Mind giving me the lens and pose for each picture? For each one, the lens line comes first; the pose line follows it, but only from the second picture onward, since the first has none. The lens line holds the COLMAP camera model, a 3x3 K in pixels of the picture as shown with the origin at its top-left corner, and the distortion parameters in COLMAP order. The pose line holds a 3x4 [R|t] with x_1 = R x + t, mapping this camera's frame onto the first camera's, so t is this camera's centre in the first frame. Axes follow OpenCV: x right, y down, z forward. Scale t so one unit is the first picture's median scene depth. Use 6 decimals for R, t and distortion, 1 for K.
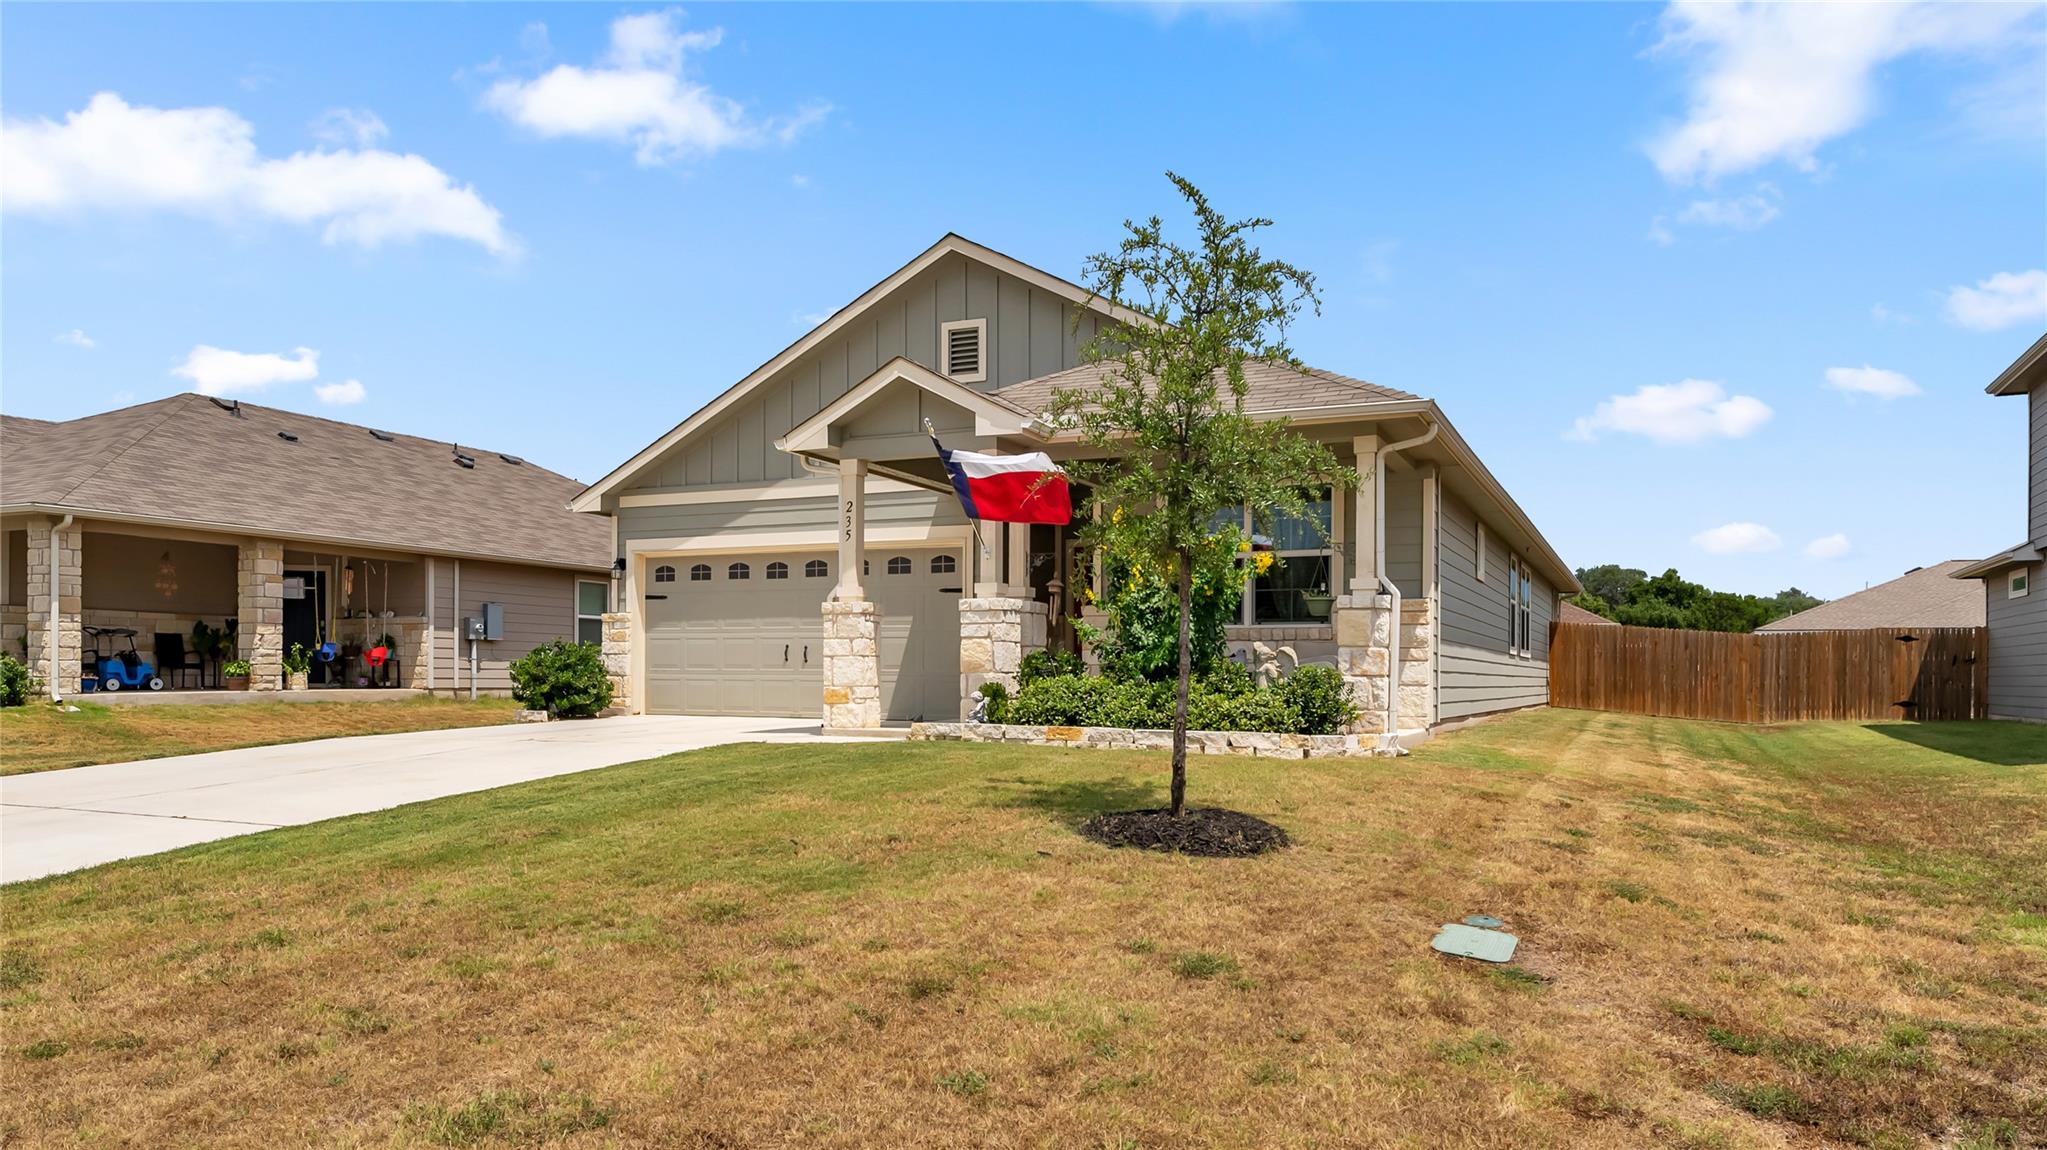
lens RADIAL K [[1392.8, 0, 1051.7], [0, 1392.8, 671.6], [0, 0, 1]] dist [0.012601, 0.000026]
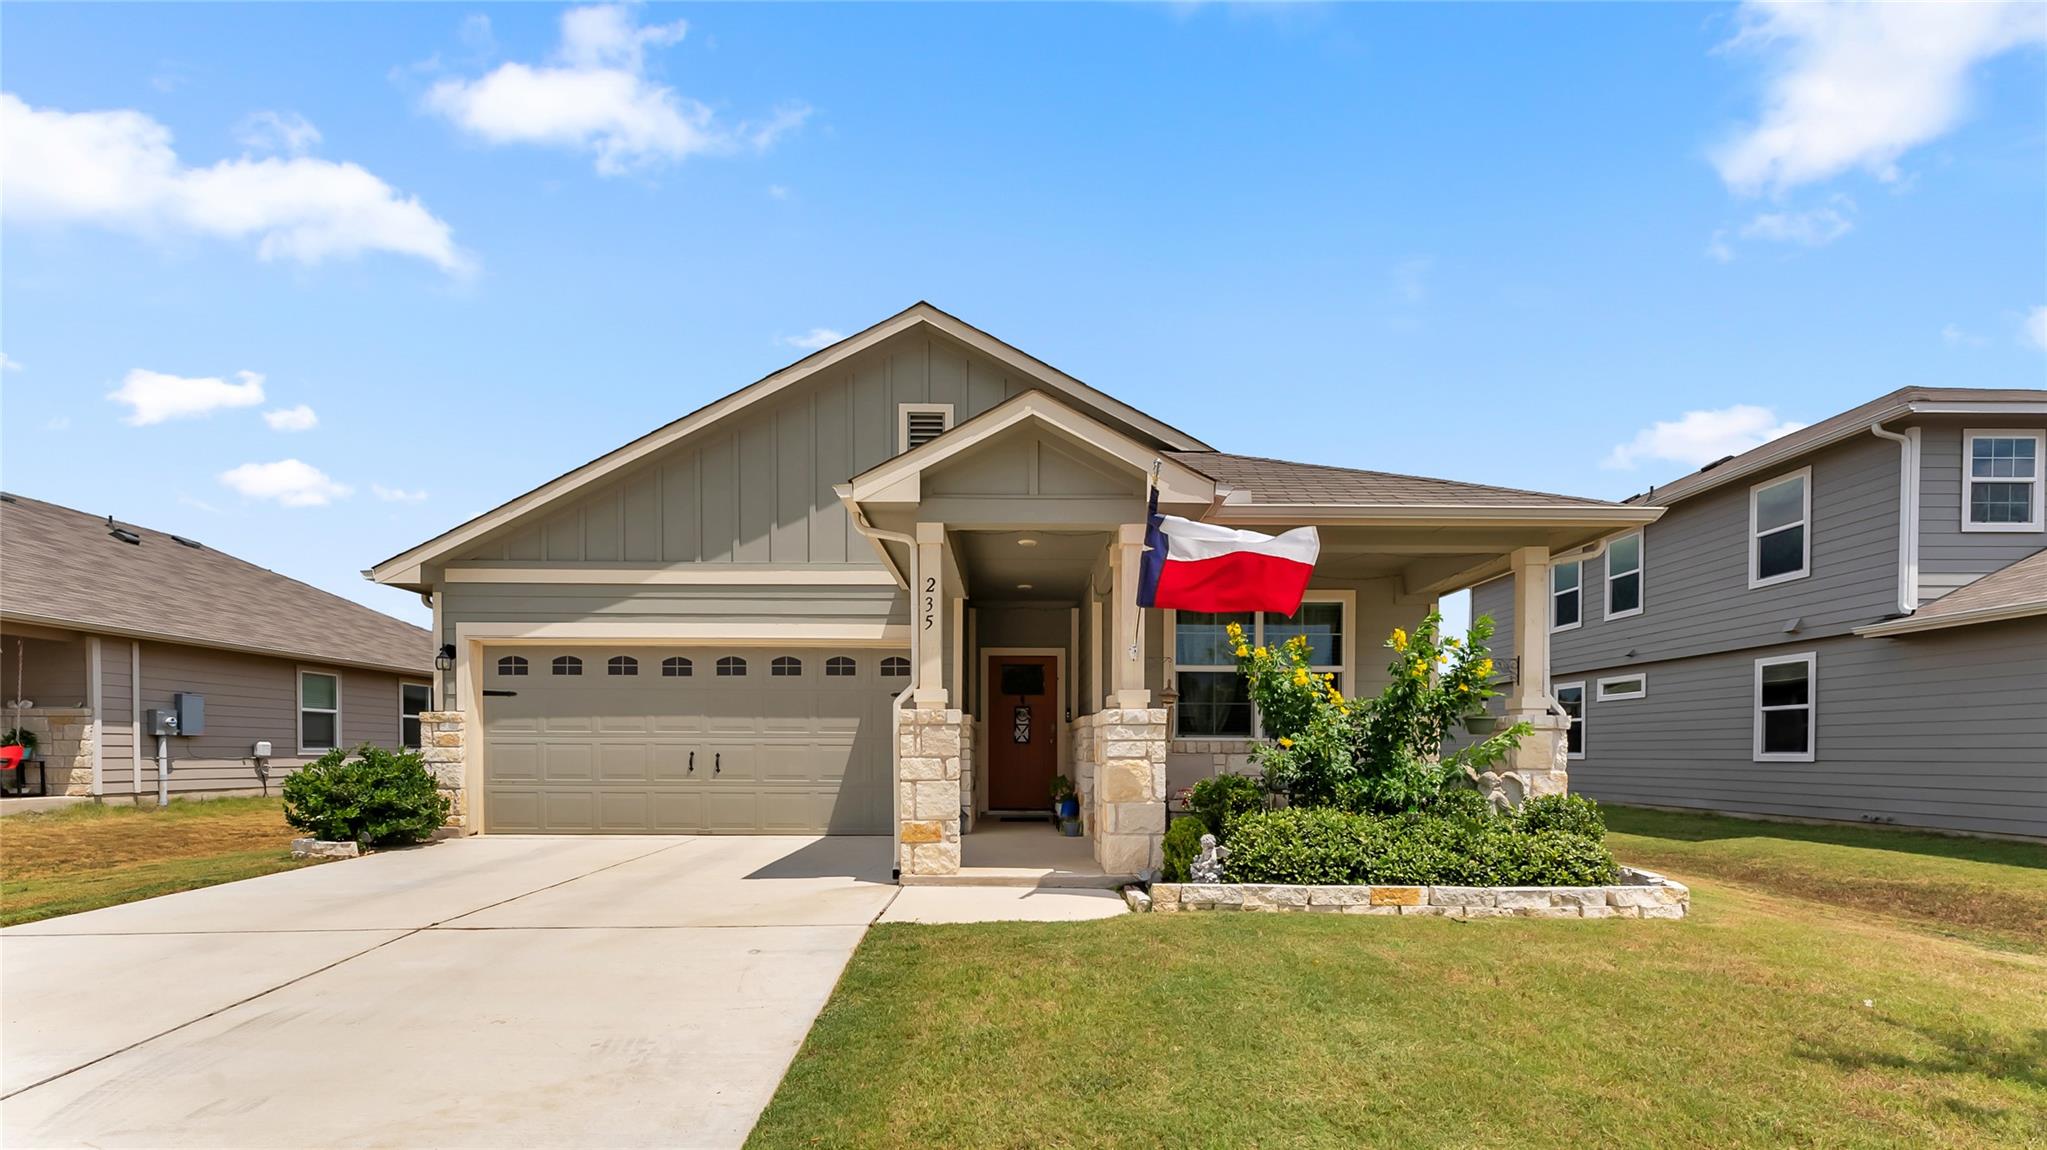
lens RADIAL K [[838.7, 0, 1019.3], [0, 838.7, 759.0], [0, 0, 1]] dist [0.003526, -0.000211]
pose [[0.901235, -0.008070, 0.433256, -0.225453], [0.000998, 0.999863, 0.016547, -0.022547], [-0.433330, -0.014480, 0.901119, 0.419745]]
